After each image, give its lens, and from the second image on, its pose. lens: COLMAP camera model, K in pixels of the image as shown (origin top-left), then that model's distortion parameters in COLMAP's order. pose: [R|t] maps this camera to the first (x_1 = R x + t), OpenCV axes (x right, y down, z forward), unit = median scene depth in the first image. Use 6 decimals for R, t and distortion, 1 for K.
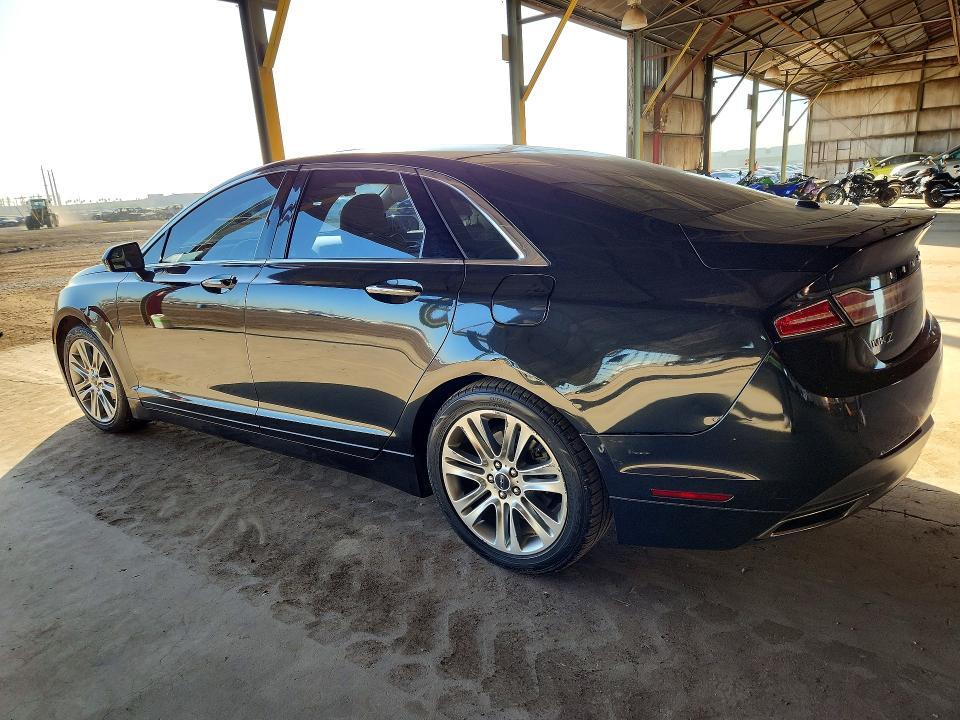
lens RADIAL K [[619.2, 0, 480.0], [0, 619.2, 360.0], [0, 0, 1]] dist [0.077113, -0.069837]
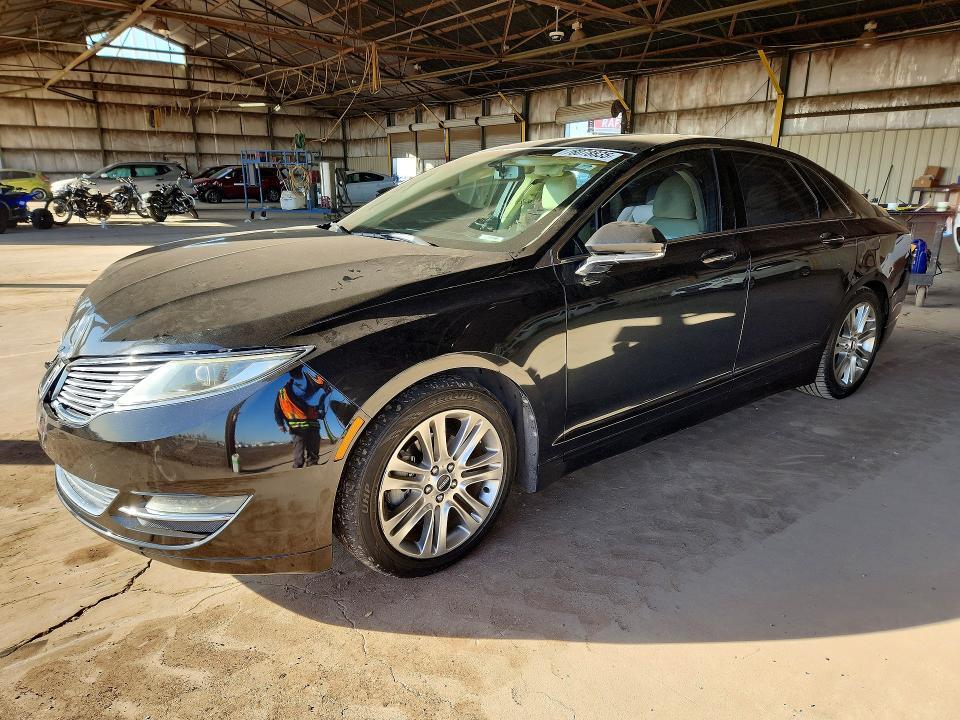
lens RADIAL K [[619.2, 0, 480.0], [0, 619.2, 360.0], [0, 0, 1]] dist [0.077113, -0.069837]
pose [[0.304882, -0.203236, 0.930452, -0.934111], [0.229896, 0.963780, 0.135186, -0.118636], [-0.924226, 0.172692, 0.340563, 0.656450]]
